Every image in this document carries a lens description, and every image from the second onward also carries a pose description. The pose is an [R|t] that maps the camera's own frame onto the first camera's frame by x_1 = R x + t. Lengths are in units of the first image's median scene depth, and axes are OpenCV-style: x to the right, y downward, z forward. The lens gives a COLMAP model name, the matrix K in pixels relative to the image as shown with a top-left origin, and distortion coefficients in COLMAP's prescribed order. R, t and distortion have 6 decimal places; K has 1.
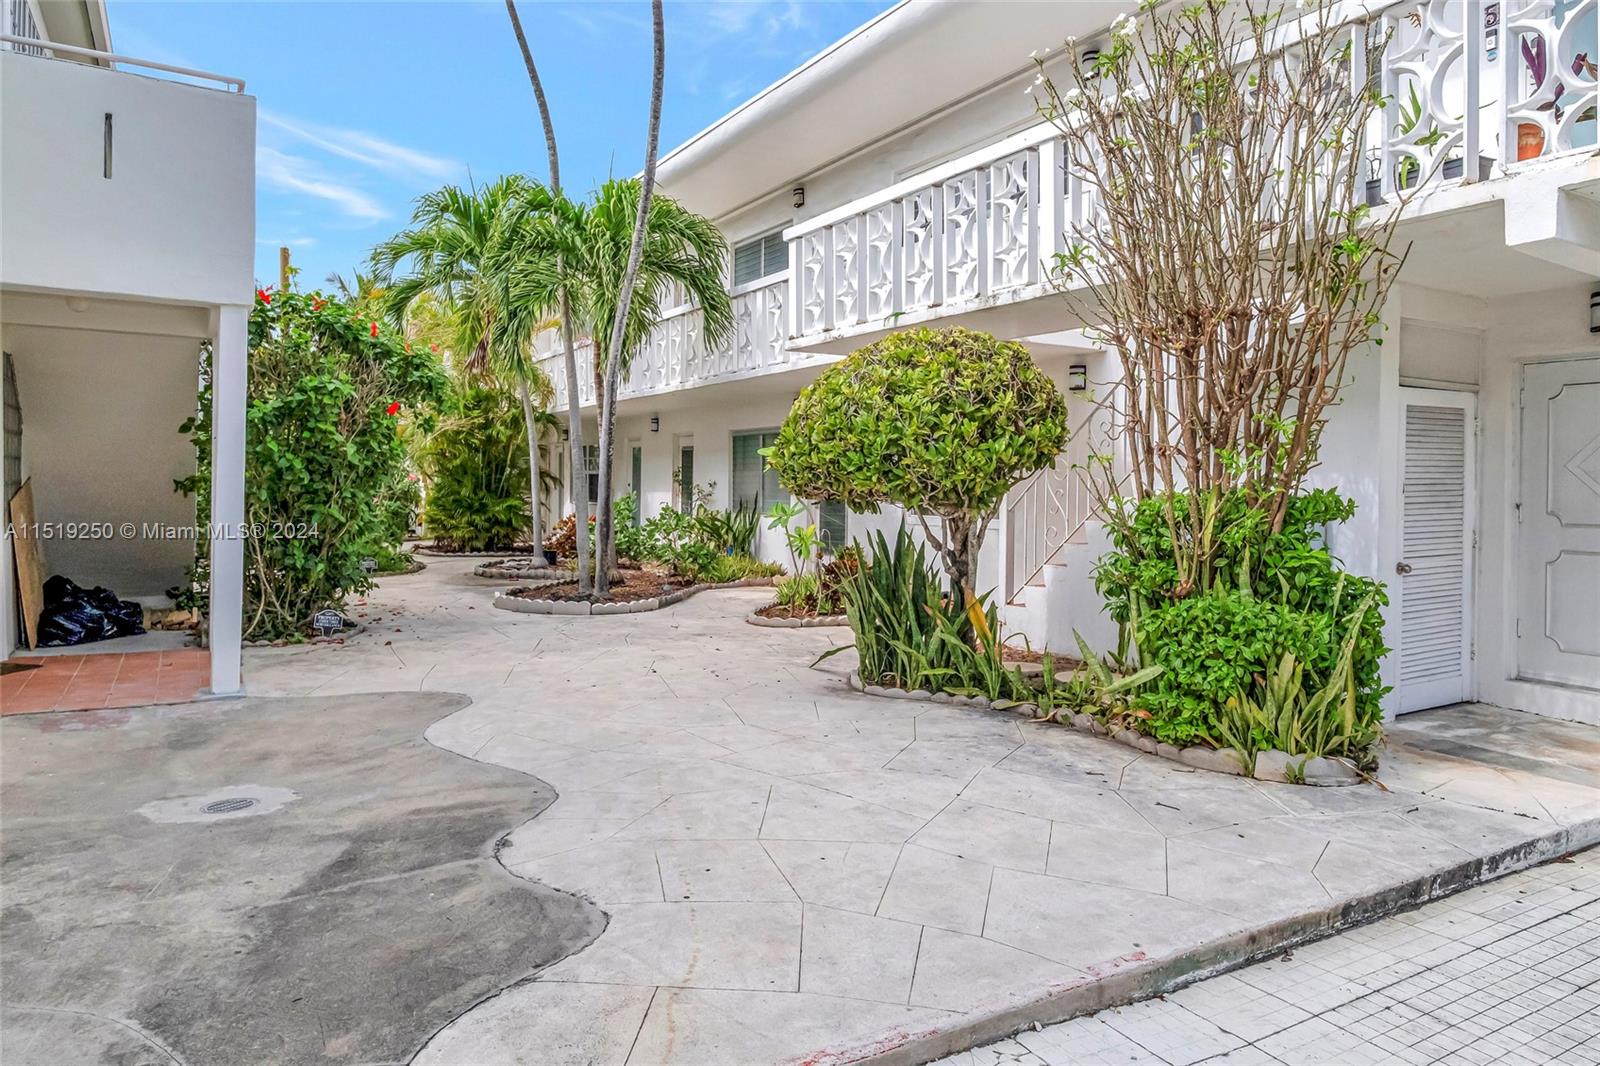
lens RADIAL K [[1036.1, 0, 802.1], [0, 1036.1, 518.9], [0, 0, 1]] dist [0.002835, 0.000441]
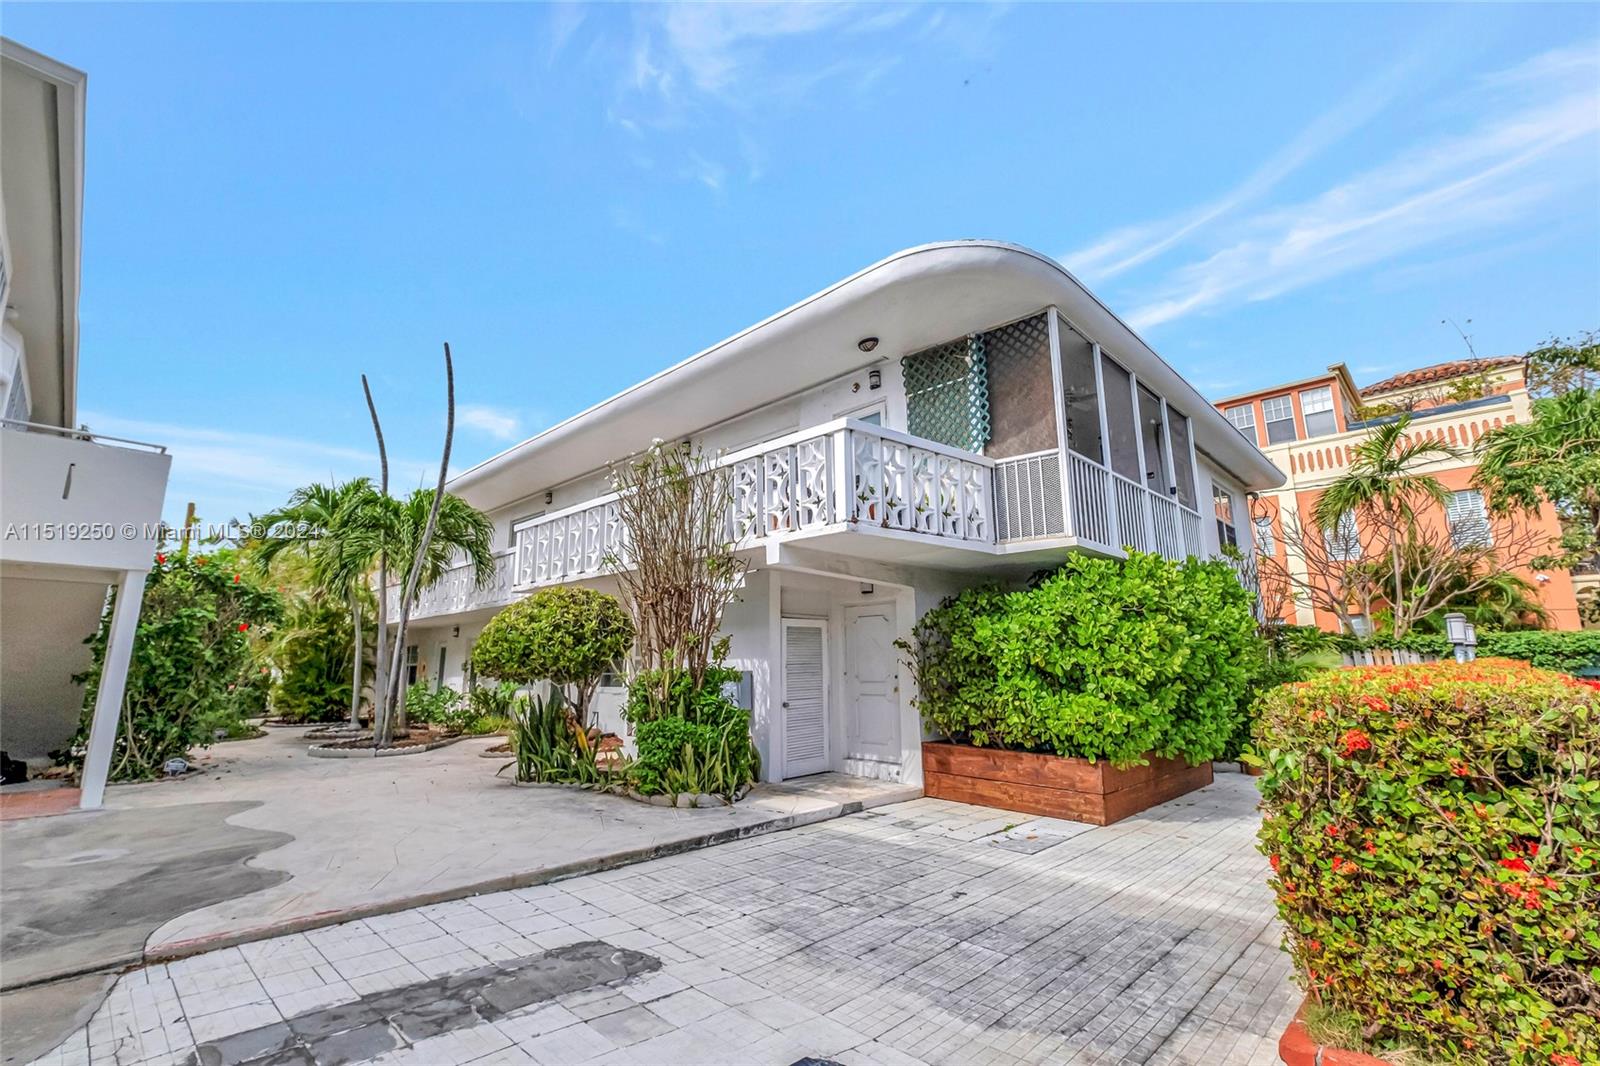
lens RADIAL K [[713.4, 0, 800.6], [0, 713.4, 531.0], [0, 0, 1]] dist [0.001644, -0.003429]
pose [[0.967732, 0.029235, 0.250278, 0.181225], [0.027132, 0.975382, -0.218844, 0.016010], [-0.250515, 0.218573, 0.943116, -0.334726]]
